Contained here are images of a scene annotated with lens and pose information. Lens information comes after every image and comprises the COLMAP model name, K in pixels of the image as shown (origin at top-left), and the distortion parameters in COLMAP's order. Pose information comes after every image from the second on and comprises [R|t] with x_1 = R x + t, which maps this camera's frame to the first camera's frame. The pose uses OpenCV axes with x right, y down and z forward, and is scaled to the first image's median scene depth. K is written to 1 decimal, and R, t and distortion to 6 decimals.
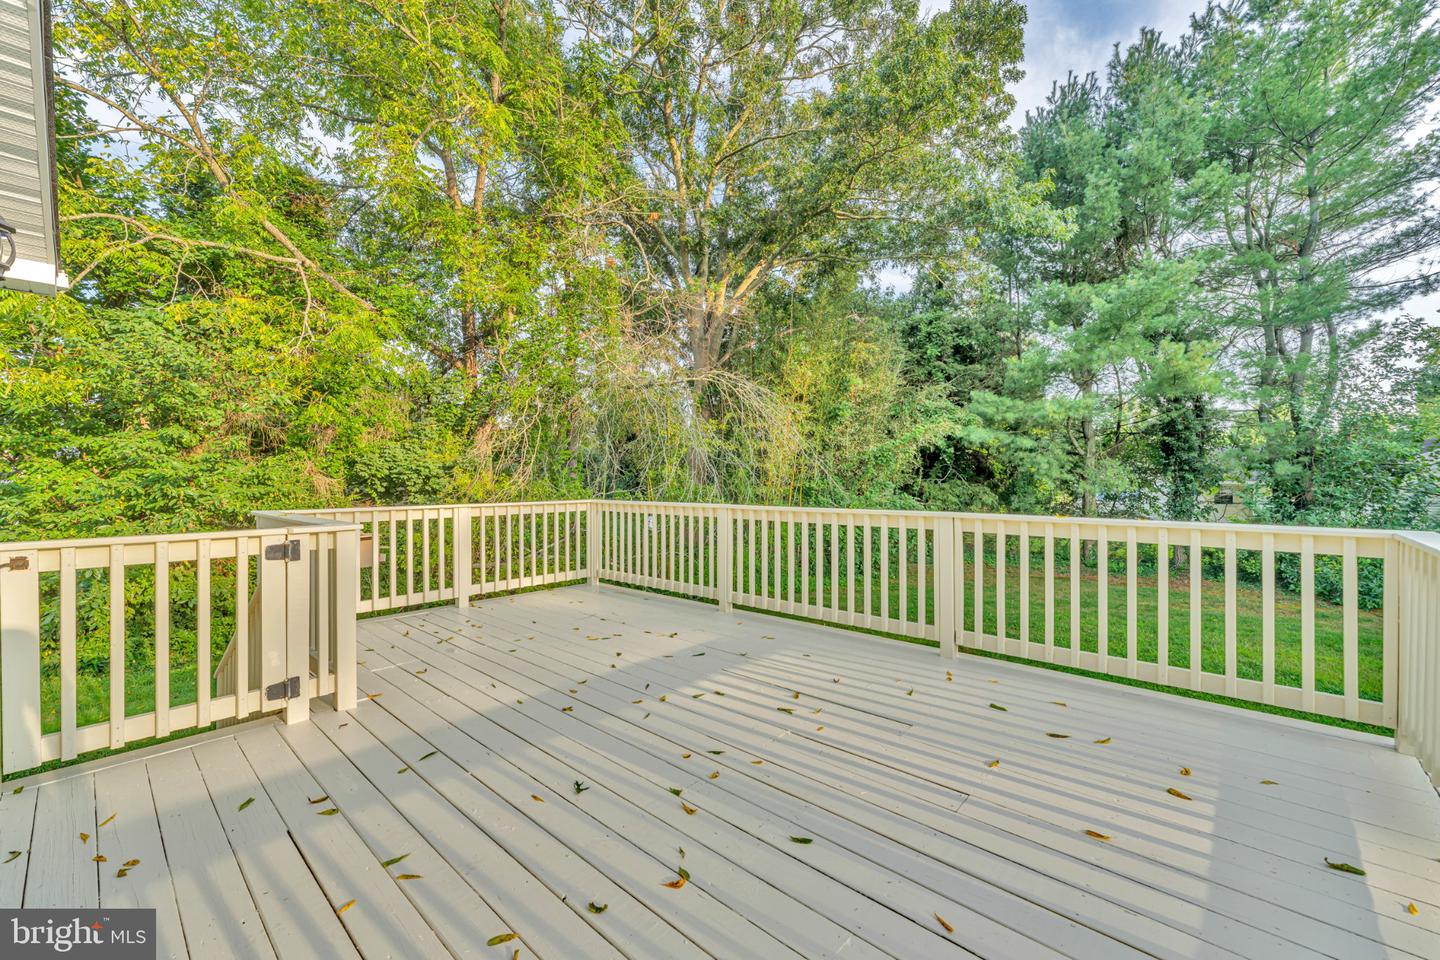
lens RADIAL K [[576.3, 0, 724.0], [0, 576.3, 480.7], [0, 0, 1]] dist [0.001106, -0.000027]
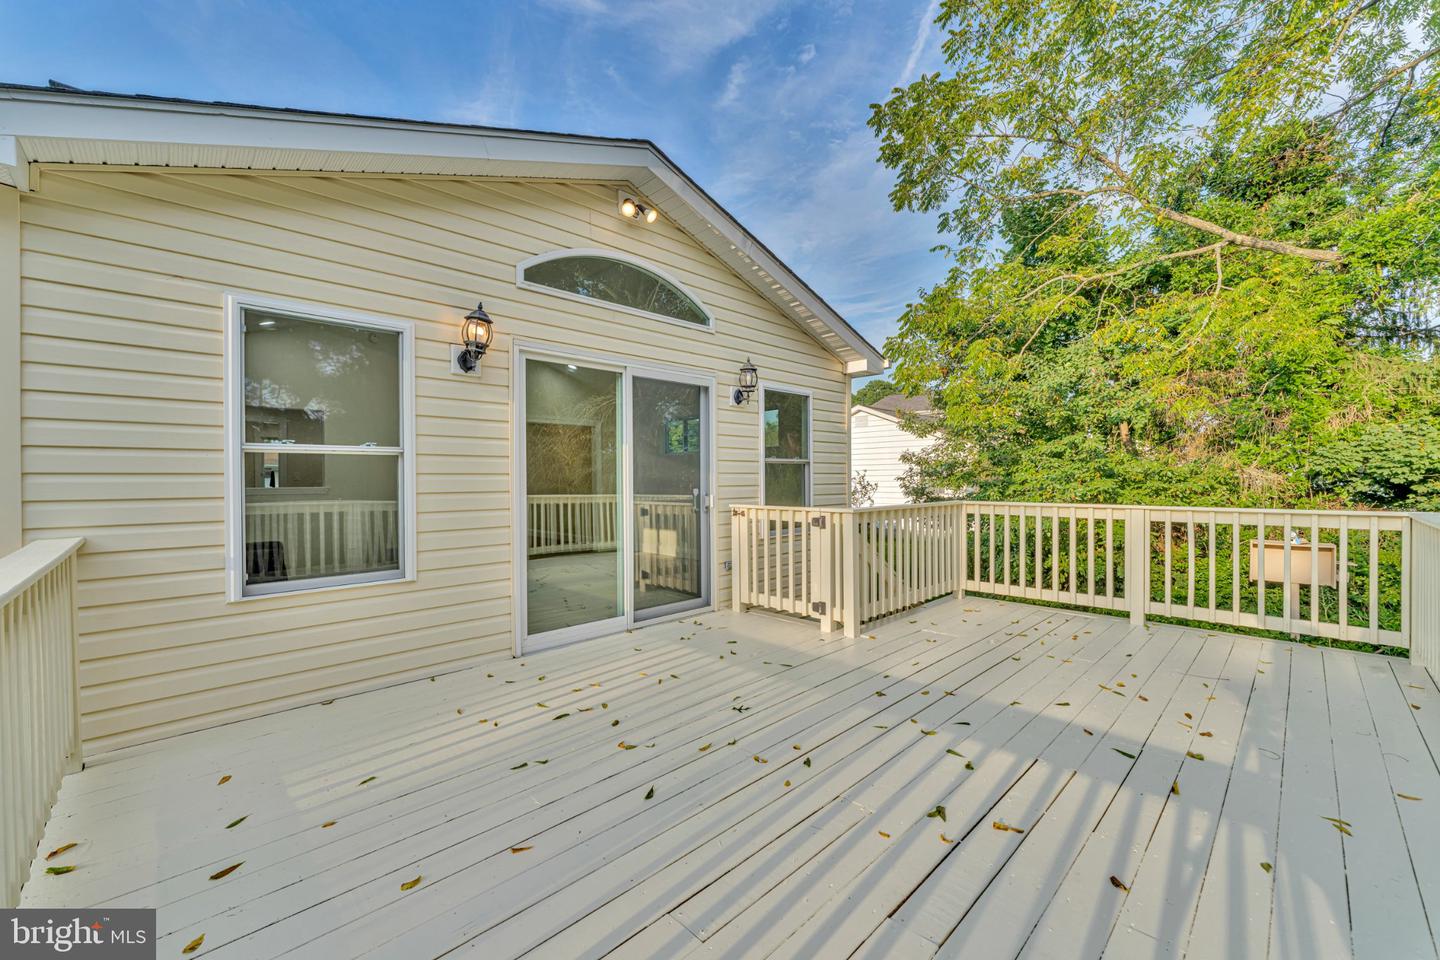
lens RADIAL K [[576.3, 0, 720.3], [0, 576.3, 481.7], [0, 0, 1]] dist [0.001106, -0.000027]
pose [[-0.071588, 0.008377, -0.997399, 0.788179], [0.001210, 0.999965, 0.008311, -0.003912], [0.997434, -0.000612, -0.071596, 0.764794]]
